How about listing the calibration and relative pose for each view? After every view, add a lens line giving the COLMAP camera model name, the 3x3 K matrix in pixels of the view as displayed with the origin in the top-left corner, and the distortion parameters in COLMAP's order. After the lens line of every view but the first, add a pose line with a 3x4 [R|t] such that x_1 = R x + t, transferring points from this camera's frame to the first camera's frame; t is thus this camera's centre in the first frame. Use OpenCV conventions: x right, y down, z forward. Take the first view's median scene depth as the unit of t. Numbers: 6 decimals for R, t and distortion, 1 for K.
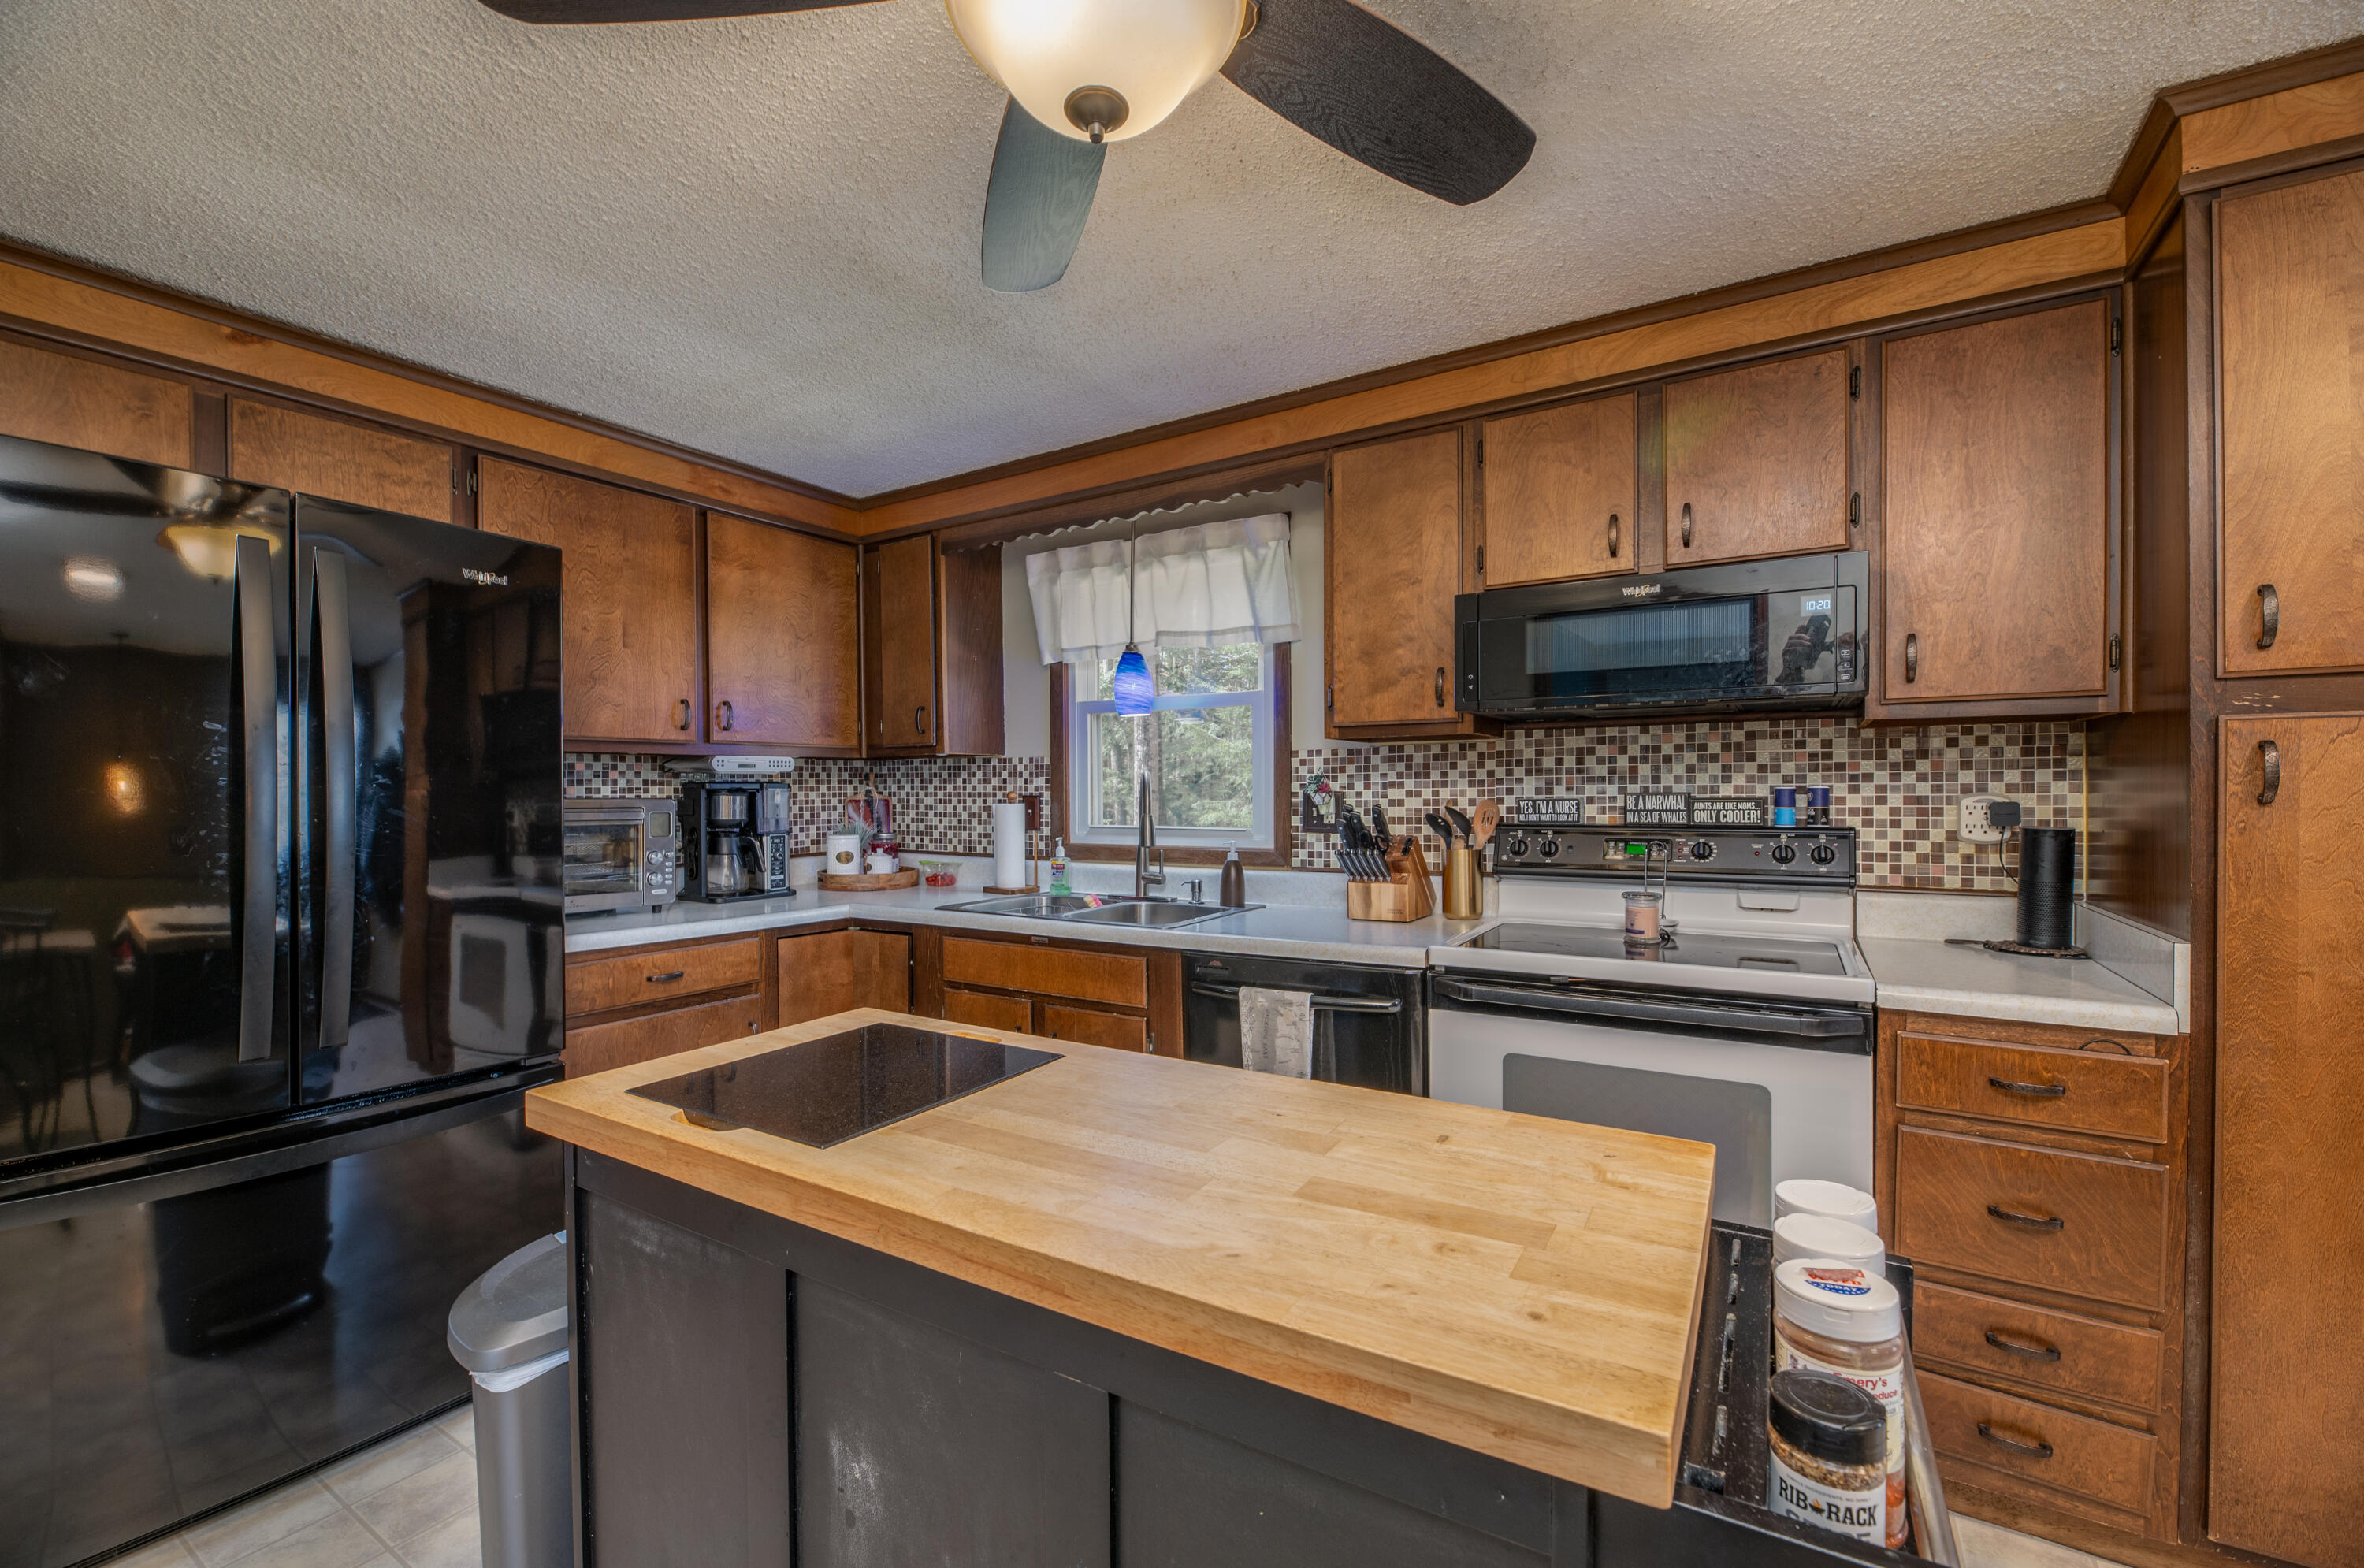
lens RADIAL K [[969.1, 0, 1186.8], [0, 969.1, 792.5], [0, 0, 1]] dist [-0.005317, -0.000692]
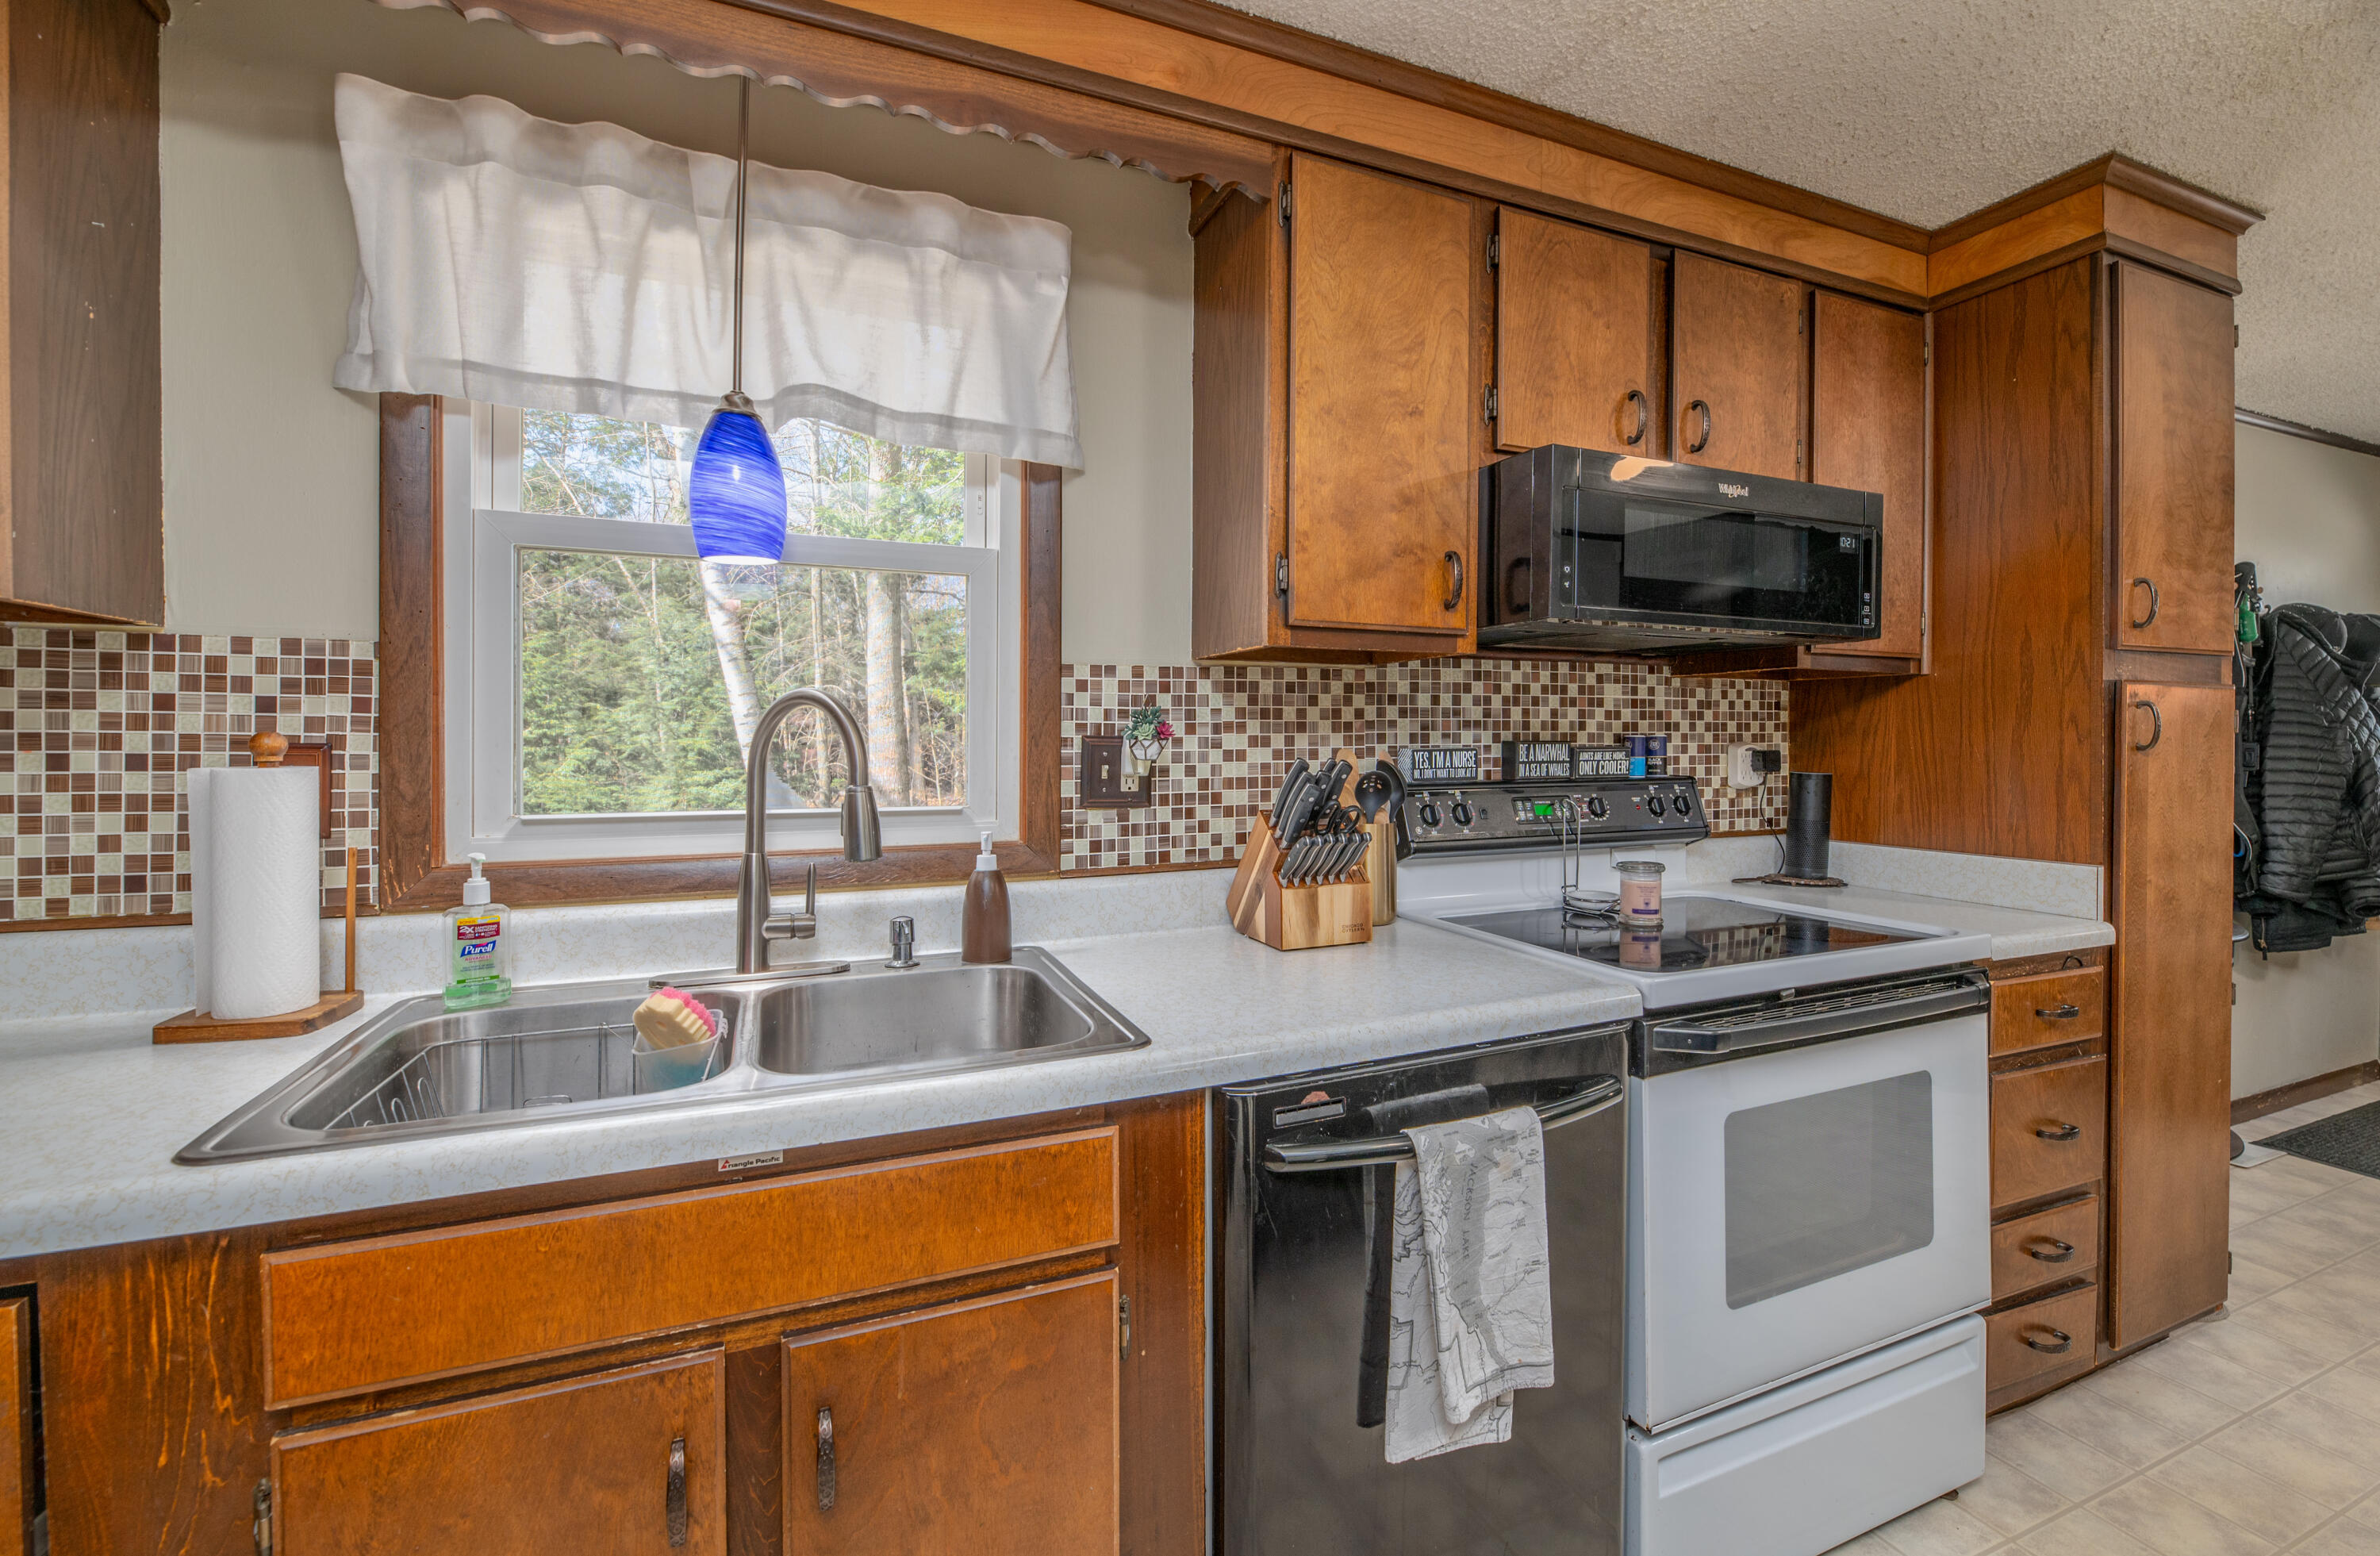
lens RADIAL K [[990.8, 0, 1198.7], [0, 990.8, 742.4], [0, 0, 1]] dist [-0.003992, -0.000334]
pose [[0.581068, 0.002300, 0.813852, -0.353223], [-0.003068, 0.999995, -0.000635, 0.002665], [-0.813849, -0.002128, 0.581072, 0.674496]]
